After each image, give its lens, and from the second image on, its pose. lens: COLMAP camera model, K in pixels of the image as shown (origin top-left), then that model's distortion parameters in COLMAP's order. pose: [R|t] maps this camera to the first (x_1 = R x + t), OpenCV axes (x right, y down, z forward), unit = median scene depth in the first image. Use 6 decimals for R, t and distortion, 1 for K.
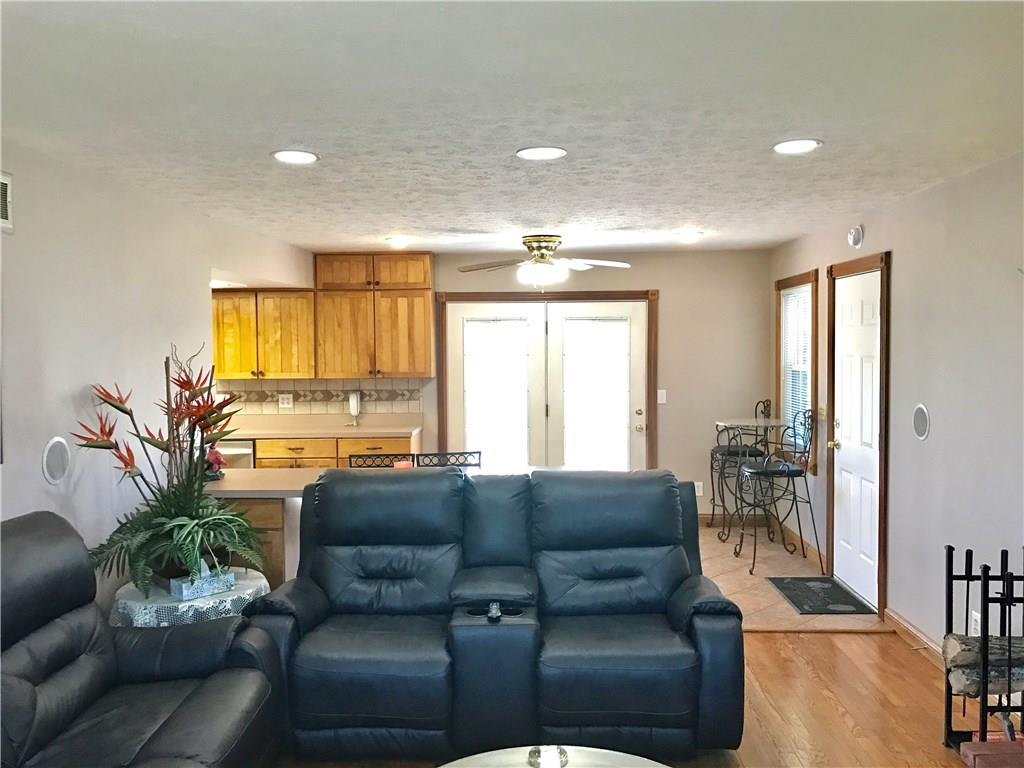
lens RADIAL K [[828.8, 0, 511.6], [0, 828.8, 367.4], [0, 0, 1]] dist [0.083118, -0.117188]
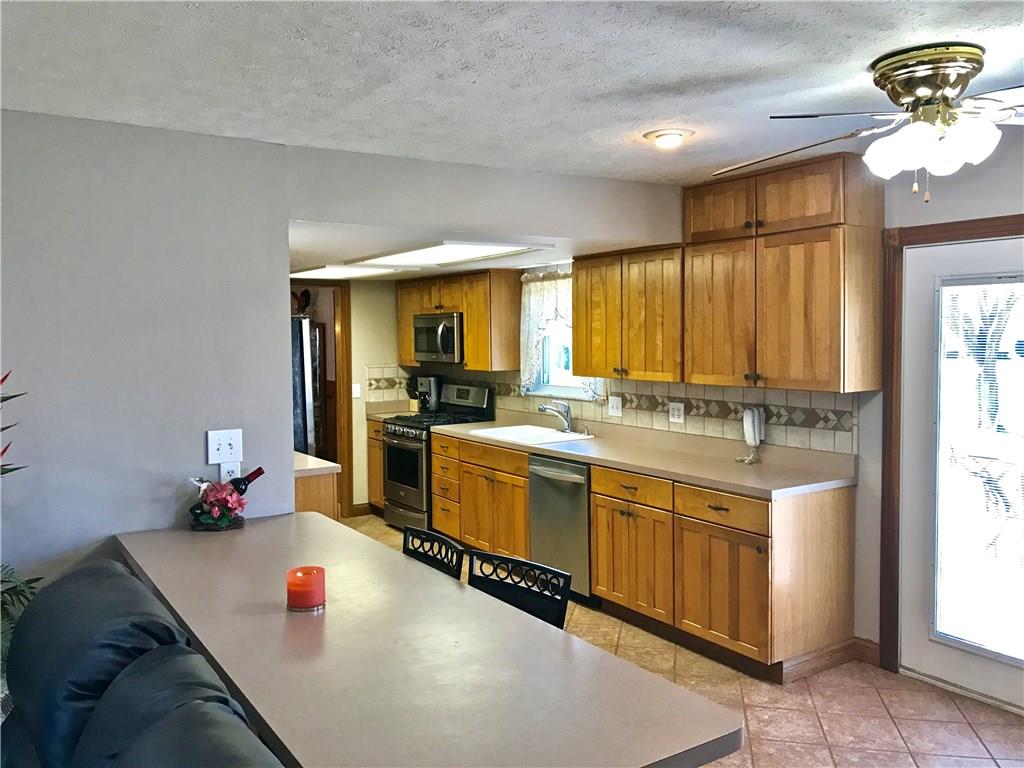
lens RADIAL K [[828.8, 0, 511.6], [0, 828.8, 367.4], [0, 0, 1]] dist [0.083118, -0.117188]
pose [[0.569799, 0.036143, -0.820989, 0.220579], [-0.020645, 0.999347, 0.029667, -0.014985], [0.821525, 0.000045, 0.570173, 0.521840]]
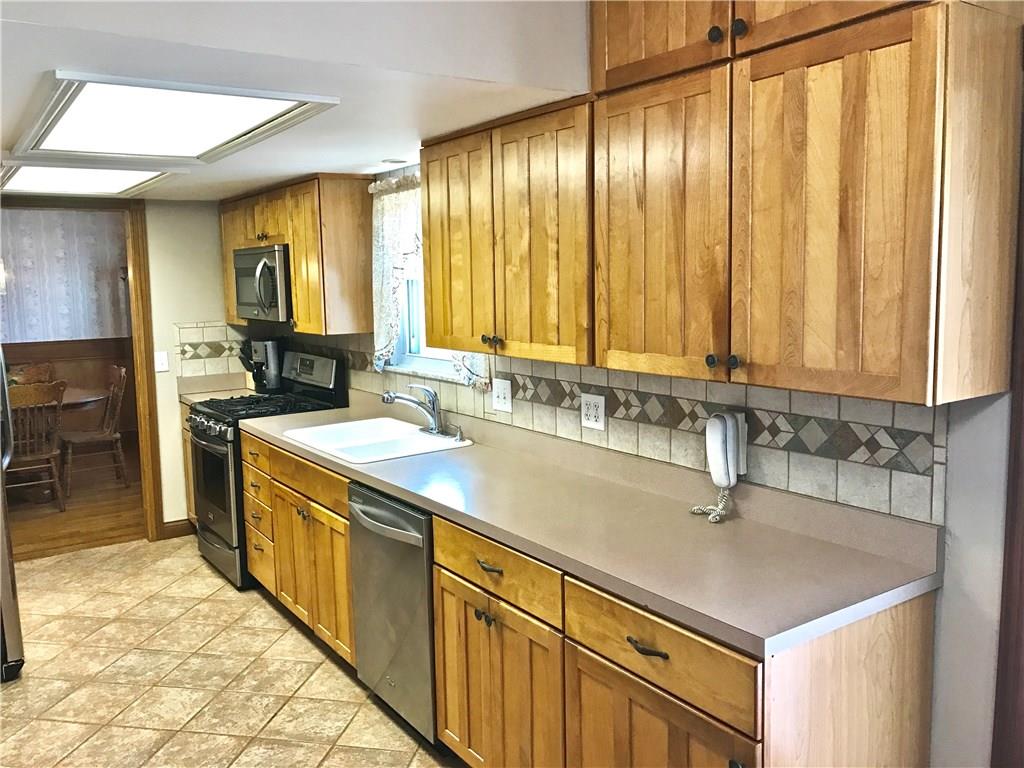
lens RADIAL K [[828.8, 0, 511.6], [0, 828.8, 367.4], [0, 0, 1]] dist [0.083118, -0.117188]
pose [[0.591273, 0.083069, -0.802182, 0.018643], [-0.009937, 0.995356, 0.095749, -0.018331], [0.806410, -0.048642, 0.589353, 0.773139]]
